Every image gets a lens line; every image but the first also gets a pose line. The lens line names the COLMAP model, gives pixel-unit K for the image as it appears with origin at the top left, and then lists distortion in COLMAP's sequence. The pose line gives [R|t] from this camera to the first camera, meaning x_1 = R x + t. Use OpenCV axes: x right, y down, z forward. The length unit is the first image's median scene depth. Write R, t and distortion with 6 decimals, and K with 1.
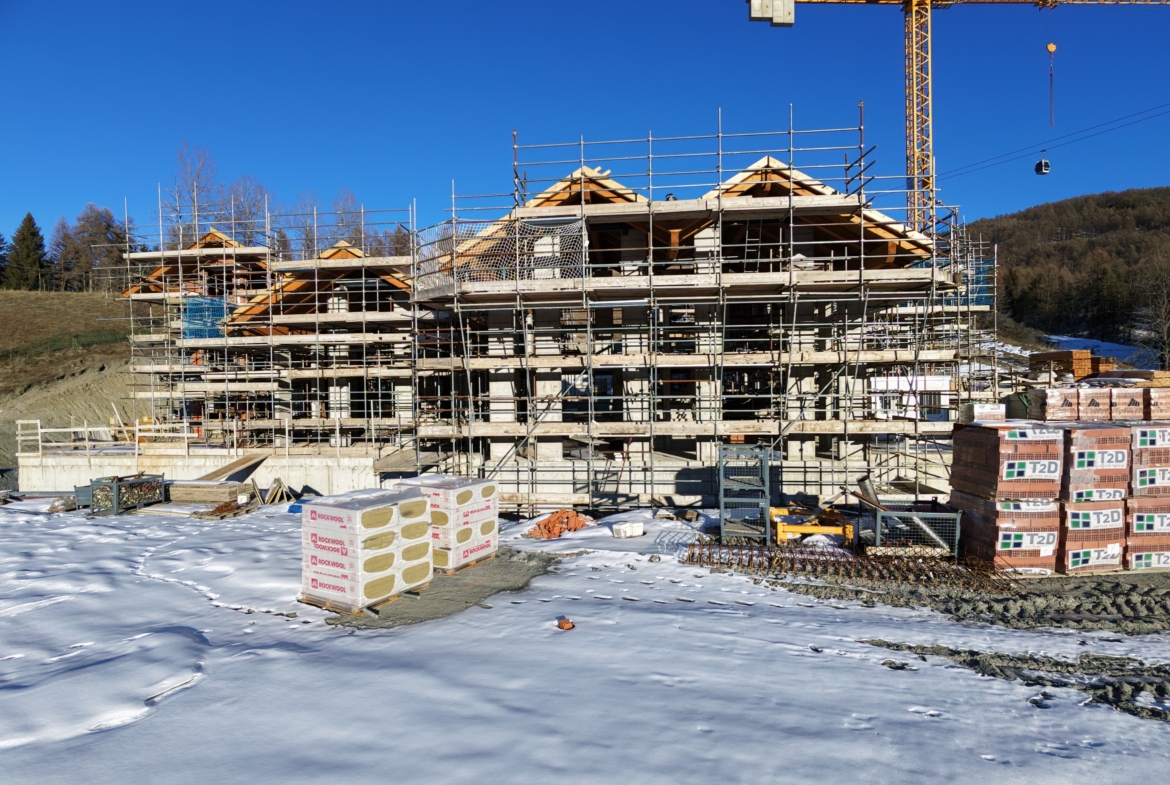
lens RADIAL K [[556.4, 0, 582.7], [0, 556.4, 394.0], [0, 0, 1]] dist [0.001351, 0.000547]
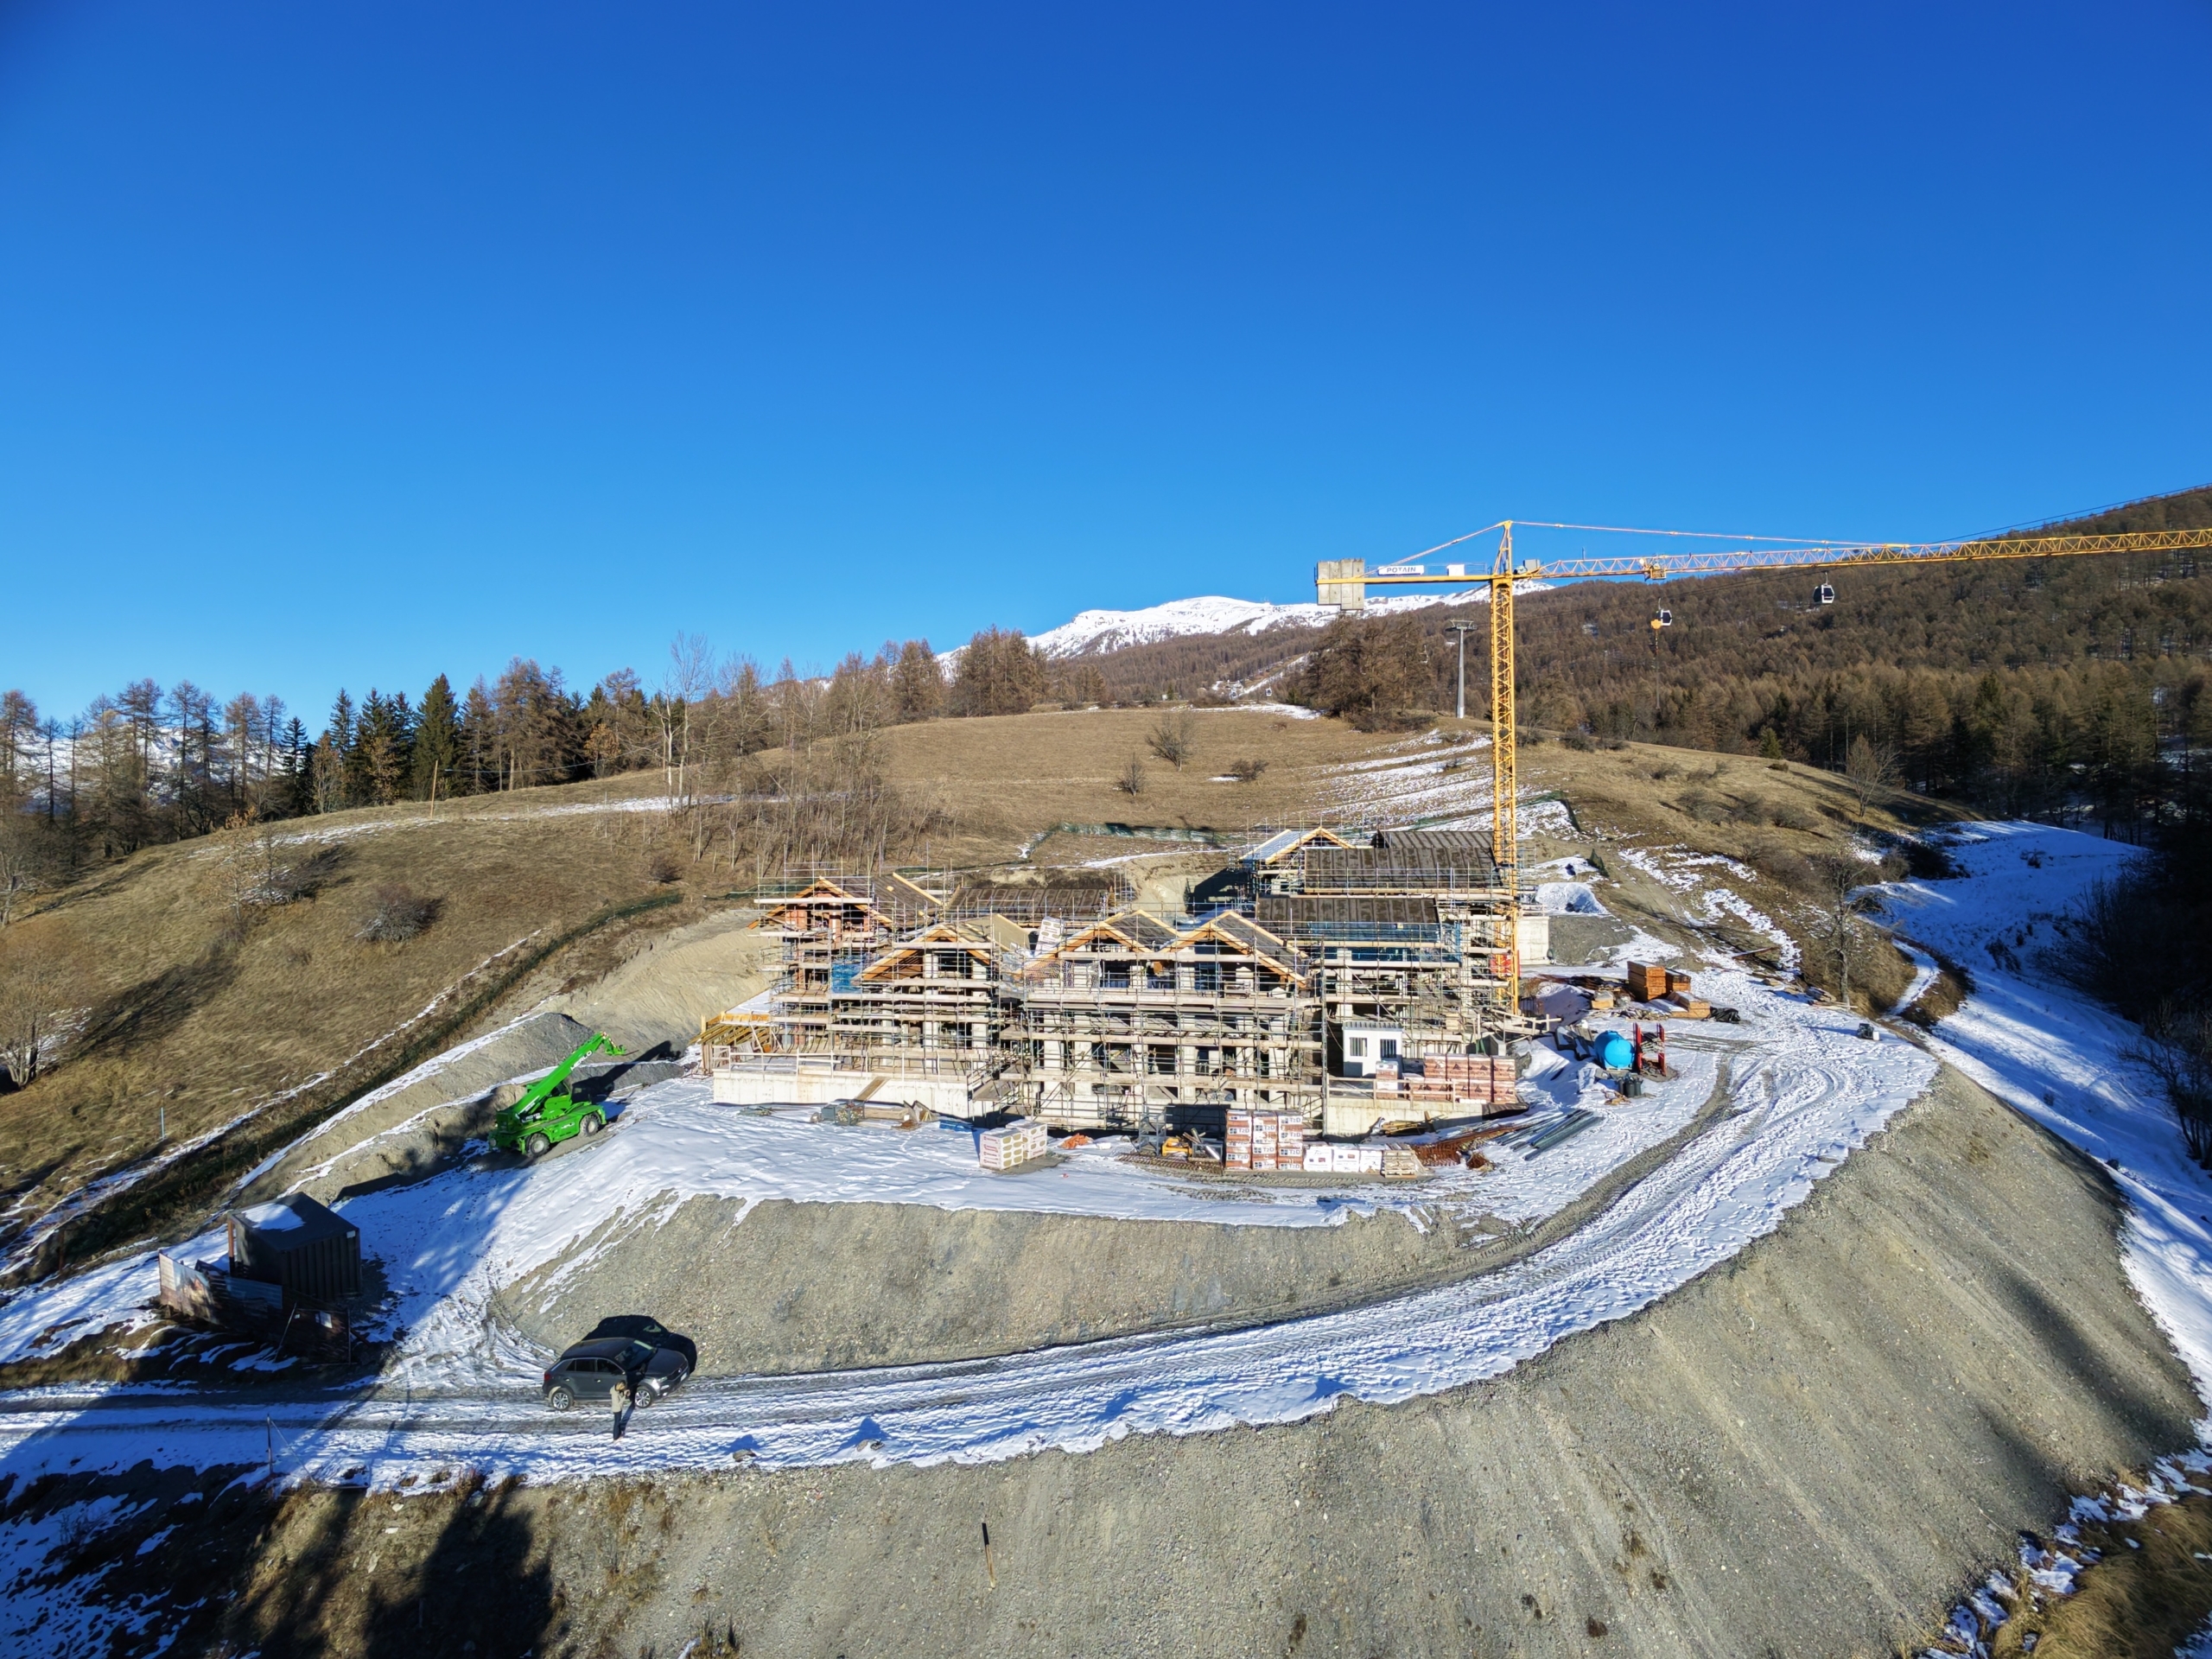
lens RADIAL K [[1052.9, 0, 1102.6], [0, 1052.9, 832.7], [0, 0, 1]] dist [-0.002558, 0.004468]
pose [[0.993656, 0.007207, -0.112231, 0.315707], [-0.009994, 0.999655, -0.024291, -0.532851], [0.112017, 0.025258, 0.993385, -1.890557]]
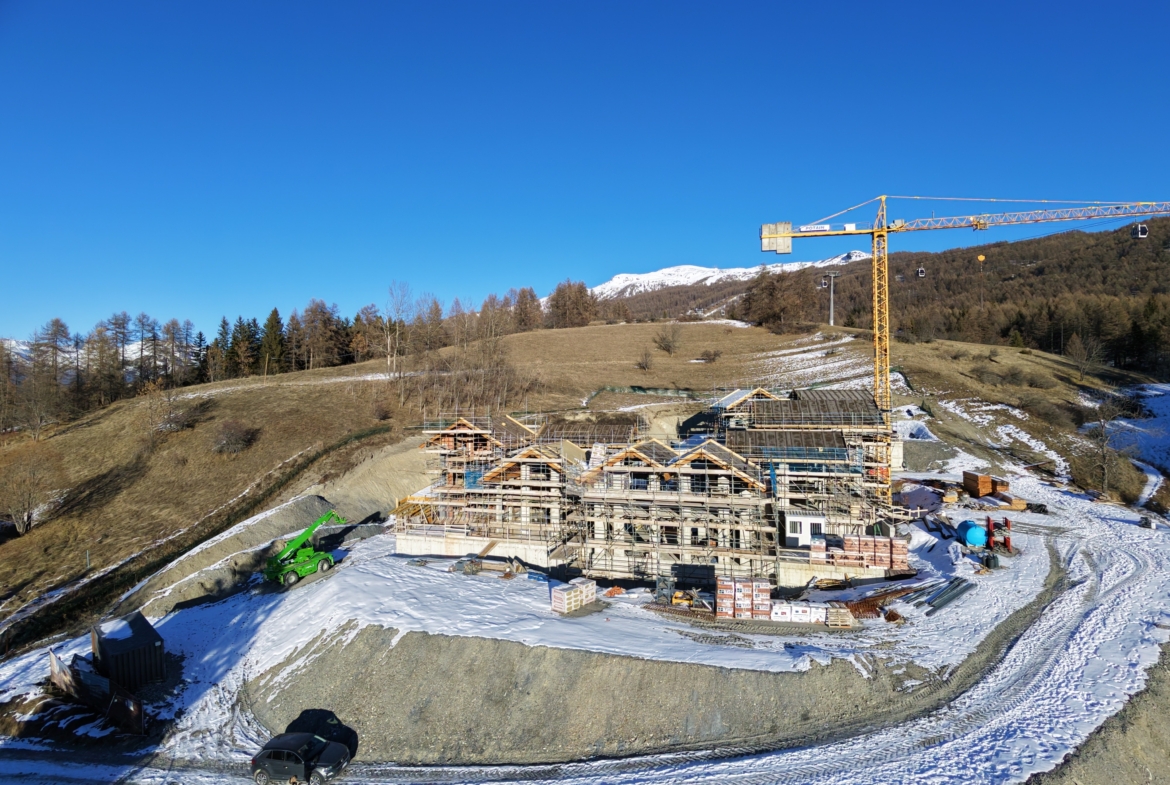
lens RADIAL K [[556.4, 0, 582.7], [0, 556.4, 394.0], [0, 0, 1]] dist [0.001351, 0.000547]
pose [[0.981480, 0.005598, -0.191483, 0.246343], [-0.009651, 0.999749, -0.020241, -0.536140], [0.191322, 0.021714, 0.981287, -1.416810]]
